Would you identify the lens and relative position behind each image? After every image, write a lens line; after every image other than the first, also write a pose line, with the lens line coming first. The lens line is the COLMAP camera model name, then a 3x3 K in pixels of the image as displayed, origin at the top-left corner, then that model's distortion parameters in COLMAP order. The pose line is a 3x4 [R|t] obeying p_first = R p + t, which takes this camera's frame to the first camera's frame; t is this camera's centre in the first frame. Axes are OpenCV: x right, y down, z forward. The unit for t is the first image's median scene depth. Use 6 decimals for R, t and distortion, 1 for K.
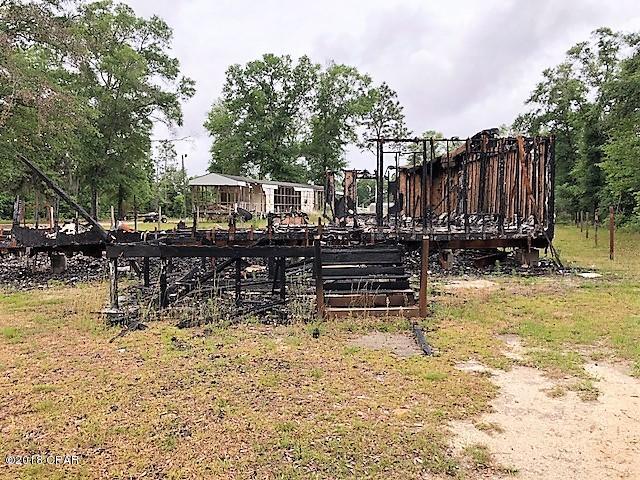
lens RADIAL K [[519.2, 0, 320.0], [0, 519.2, 240.0], [0, 0, 1]] dist [-0.009336, -0.007452]
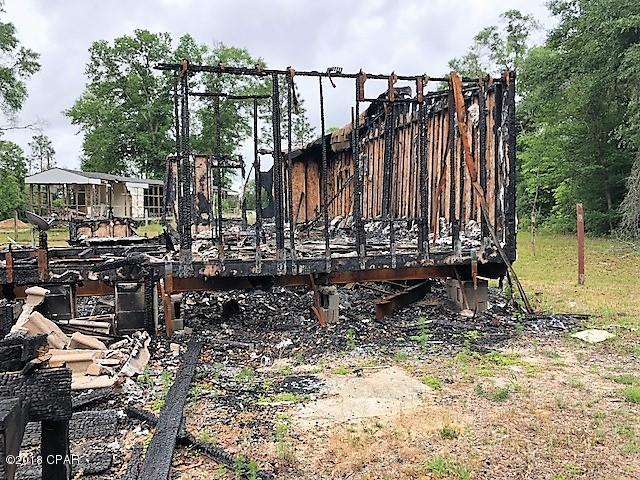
lens RADIAL K [[519.2, 0, 320.0], [0, 519.2, 240.0], [0, 0, 1]] dist [-0.009336, -0.007452]
pose [[0.985457, -0.022118, 0.168480, 0.047486], [0.022759, 0.999739, -0.001875, -0.009191], [-0.168395, 0.005682, 0.985703, 0.151939]]
